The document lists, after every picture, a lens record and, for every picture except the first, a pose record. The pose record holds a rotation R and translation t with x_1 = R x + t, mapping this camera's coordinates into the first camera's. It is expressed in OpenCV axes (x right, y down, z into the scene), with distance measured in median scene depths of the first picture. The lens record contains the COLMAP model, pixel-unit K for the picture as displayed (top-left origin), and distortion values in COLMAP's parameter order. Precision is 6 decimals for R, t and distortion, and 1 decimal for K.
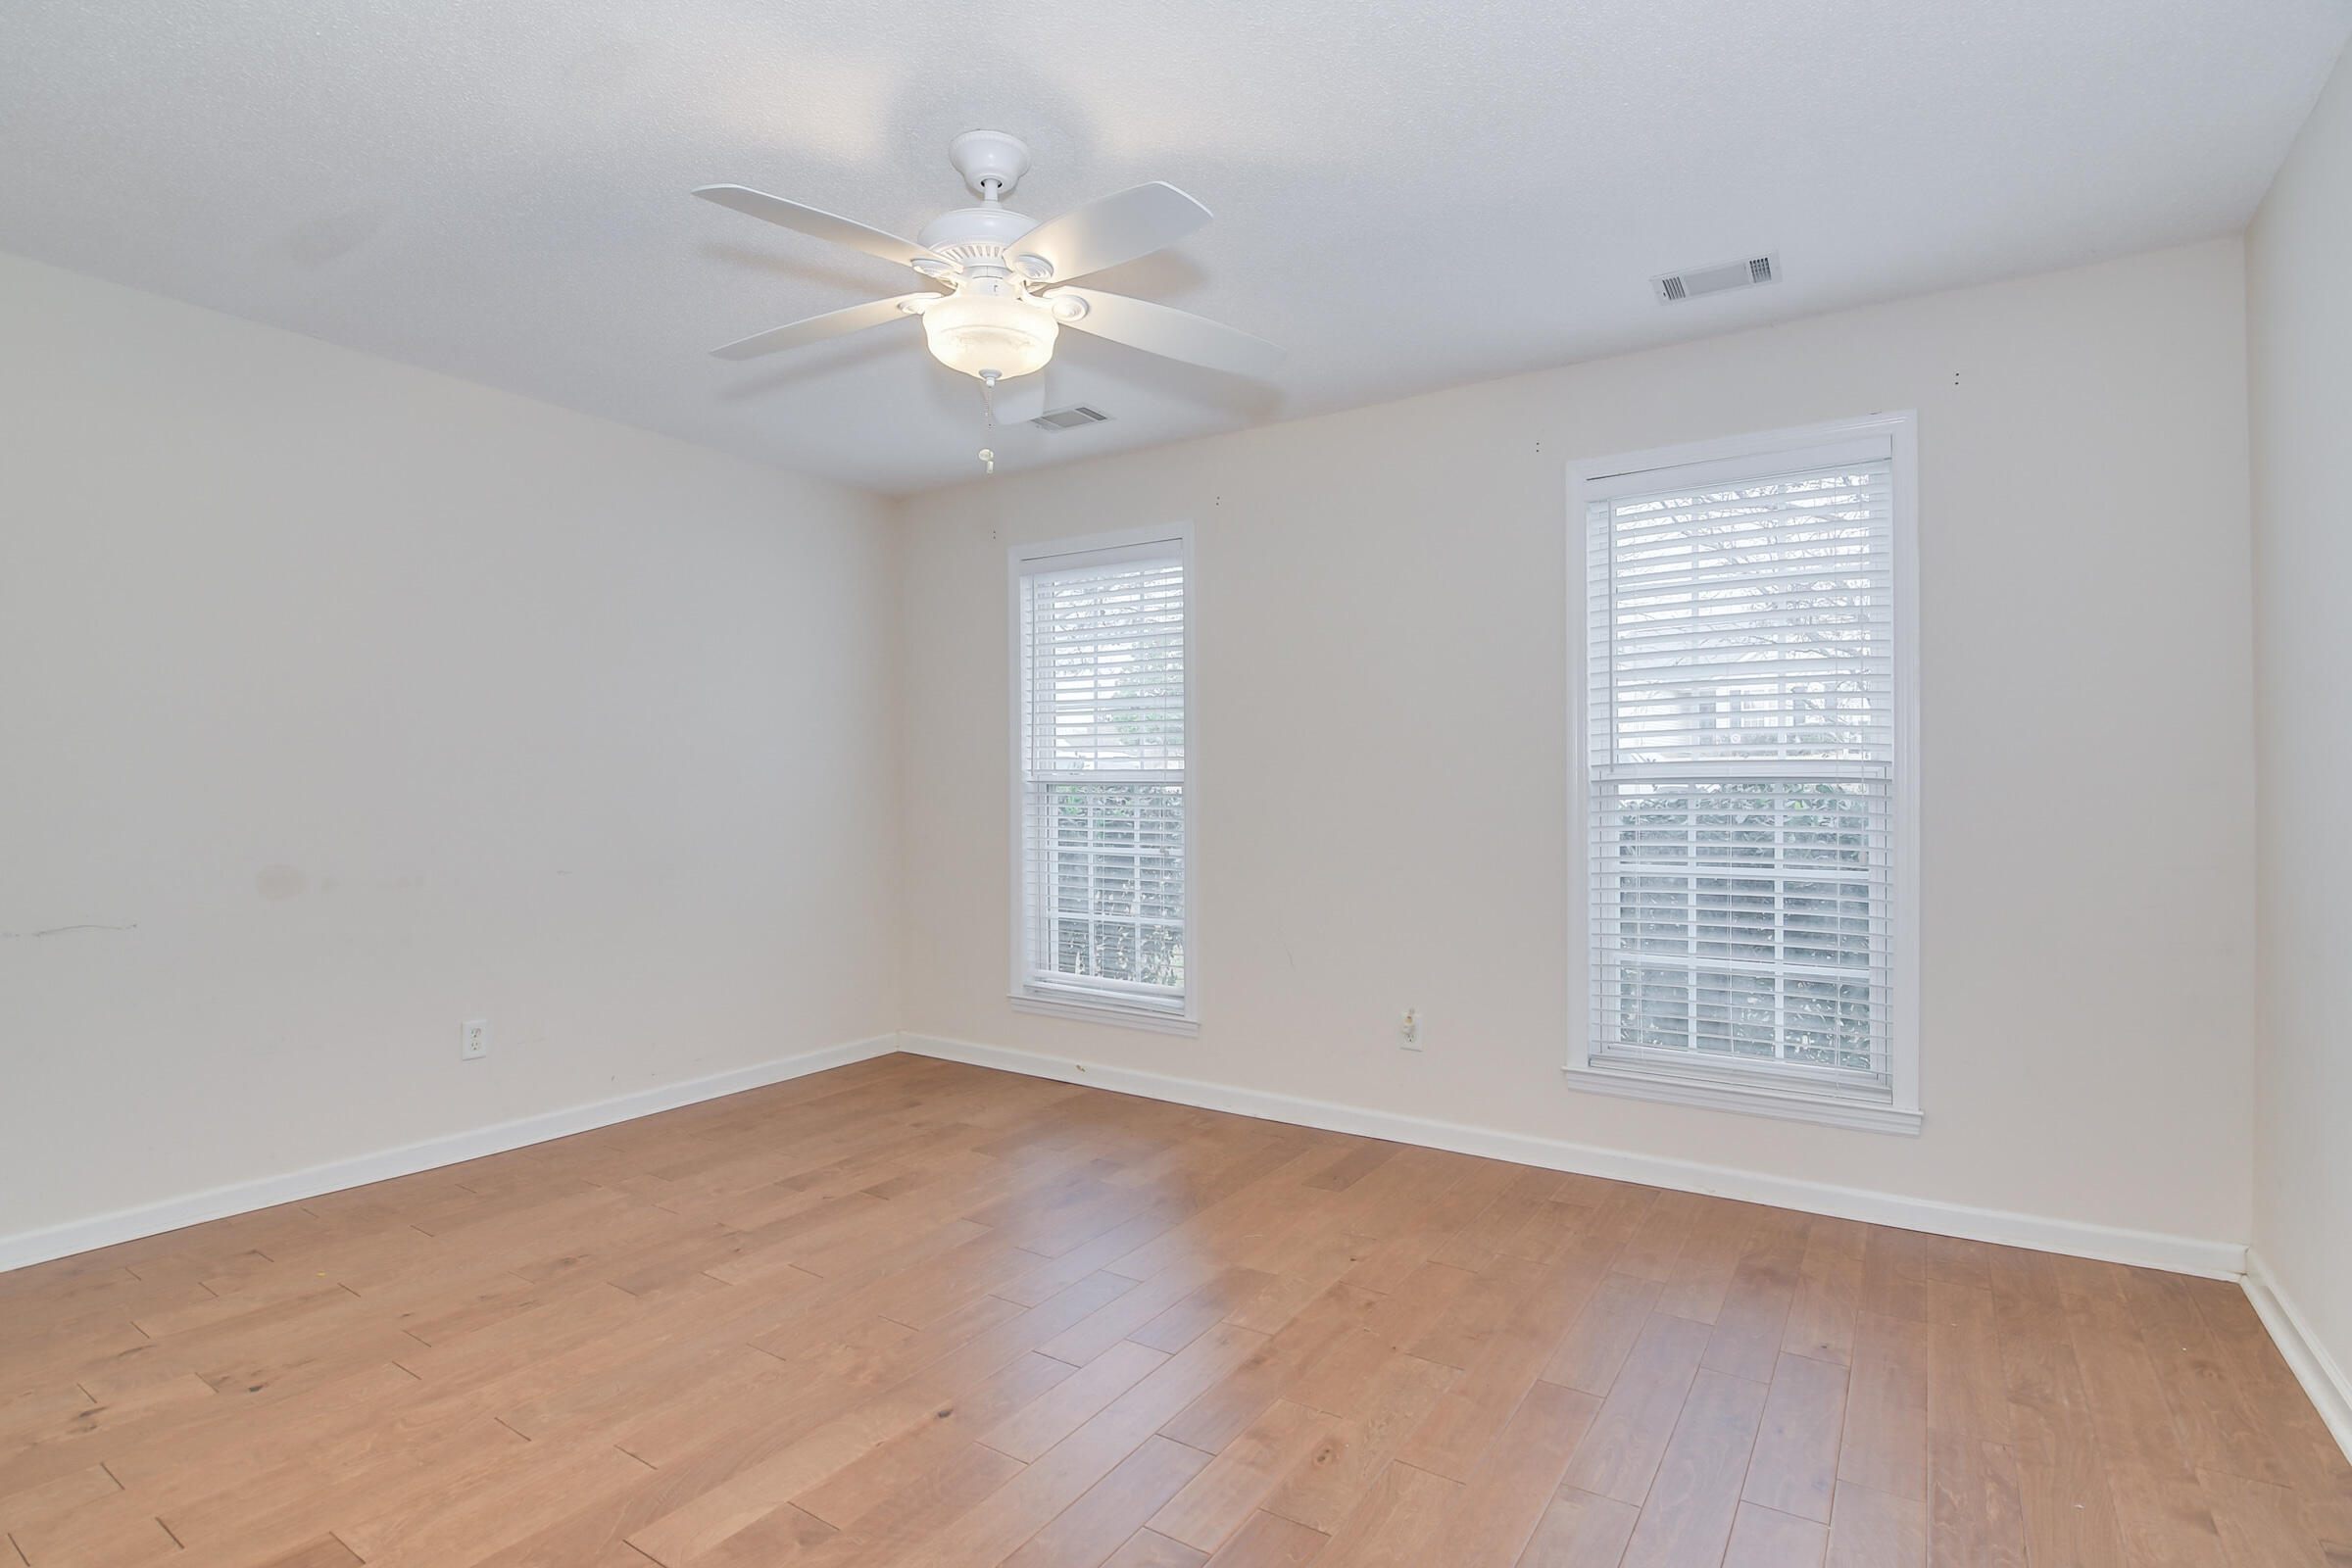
lens RADIAL K [[1148.6, 0, 1170.2], [0, 1148.6, 794.2], [0, 0, 1]] dist [0.000996, -0.014621]
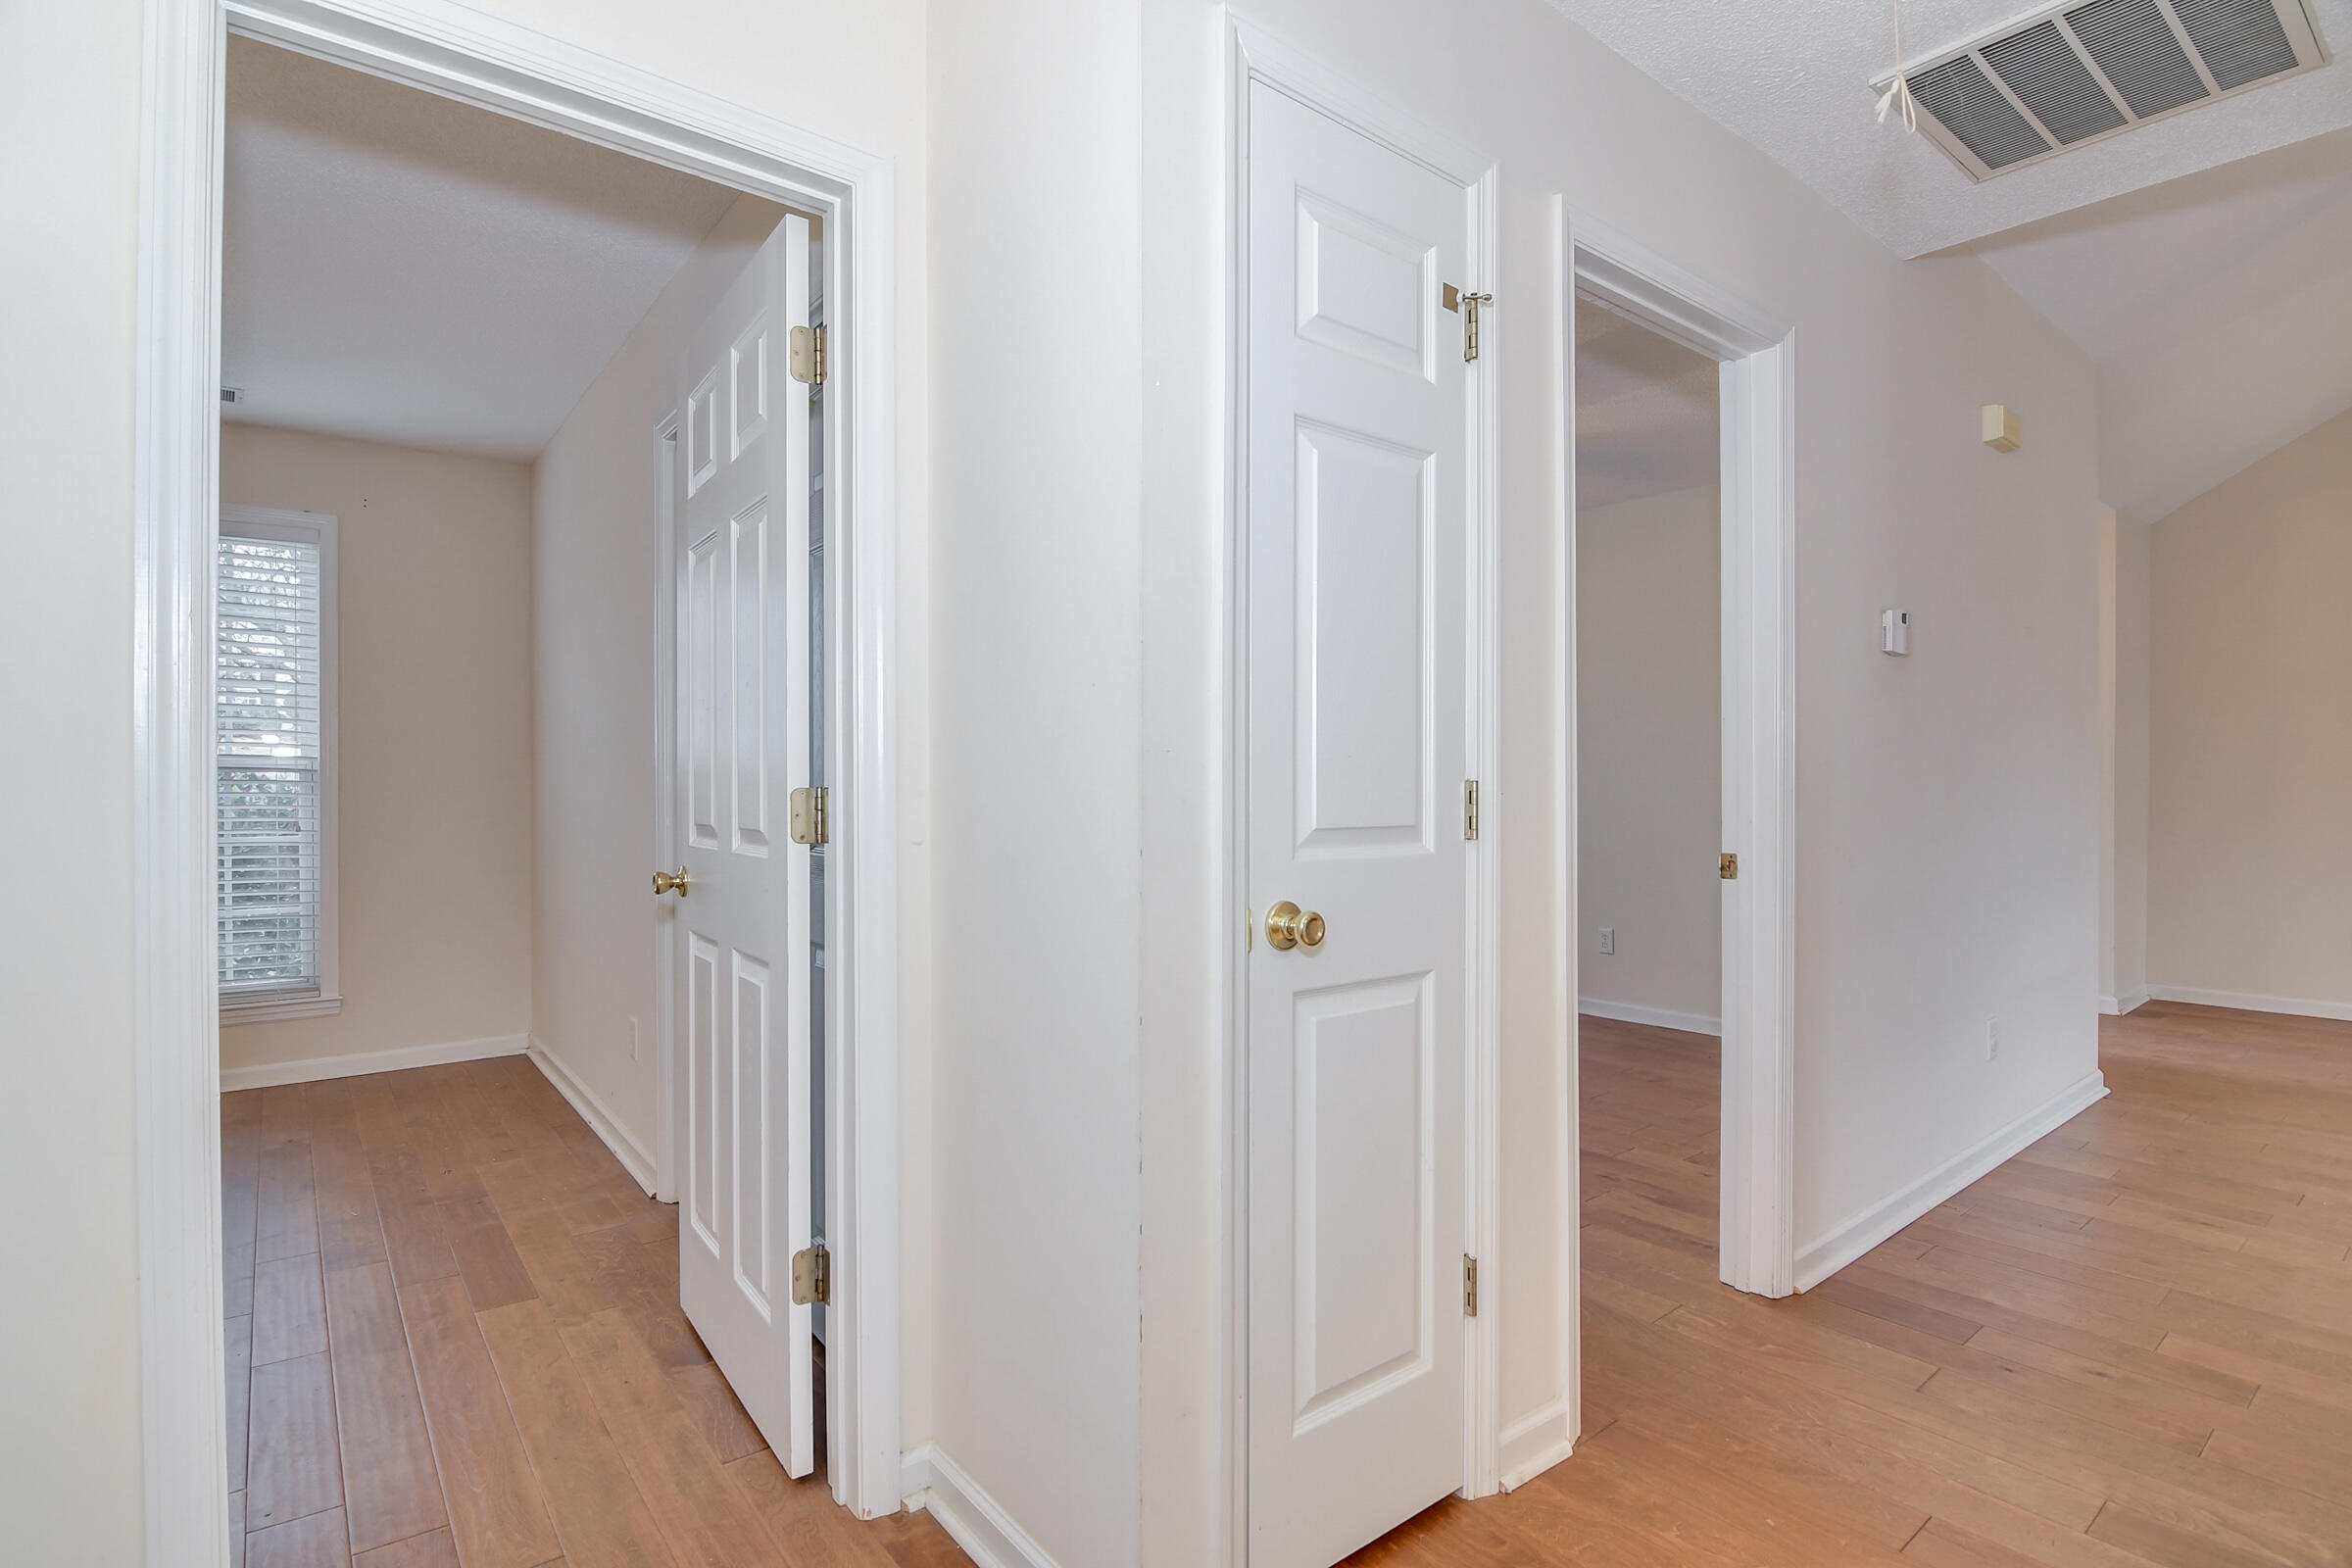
lens RADIAL K [[1148.6, 0, 1170.2], [0, 1148.6, 794.2], [0, 0, 1]] dist [0.000996, -0.014621]
pose [[0.323084, -0.005440, 0.946355, -0.372850], [-0.002317, 0.999976, 0.006540, 0.005449], [-0.946367, -0.004306, 0.323064, -0.461002]]
